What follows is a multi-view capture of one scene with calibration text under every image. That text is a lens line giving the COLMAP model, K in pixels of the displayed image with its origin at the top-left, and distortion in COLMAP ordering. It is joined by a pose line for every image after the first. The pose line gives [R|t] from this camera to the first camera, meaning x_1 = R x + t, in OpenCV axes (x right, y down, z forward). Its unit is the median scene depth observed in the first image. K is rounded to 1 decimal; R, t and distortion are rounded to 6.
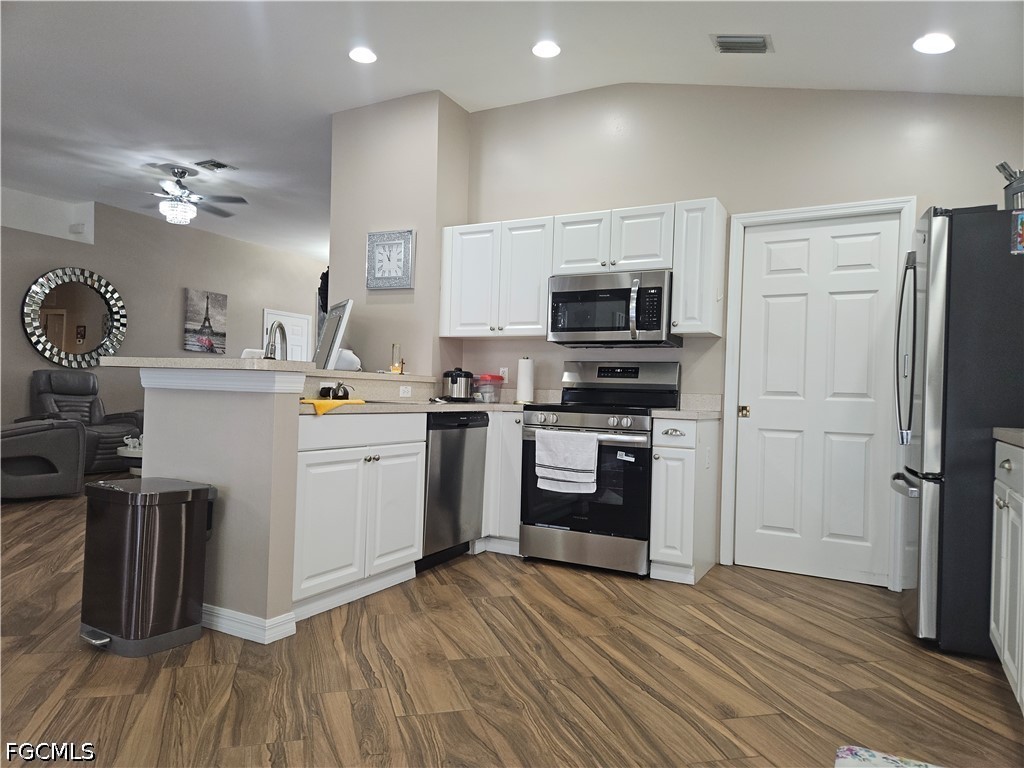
lens RADIAL K [[682.8, 0, 504.2], [0, 682.8, 391.5], [0, 0, 1]] dist [0.083774, -0.072411]
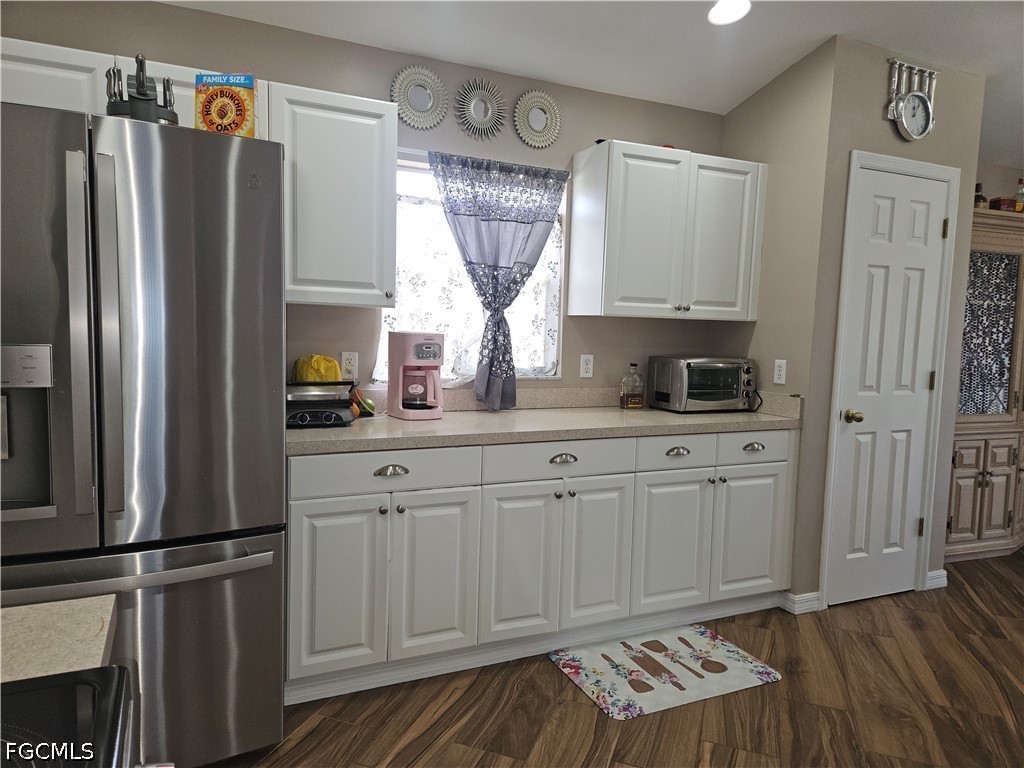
lens RADIAL K [[682.7, 0, 507.1], [0, 682.7, 386.3], [0, 0, 1]] dist [0.083923, -0.071443]
pose [[-0.802433, -0.106090, 0.587236, 0.004799], [-0.054988, 0.993029, 0.104261, -0.072685], [-0.594203, 0.051372, -0.802673, 0.936178]]
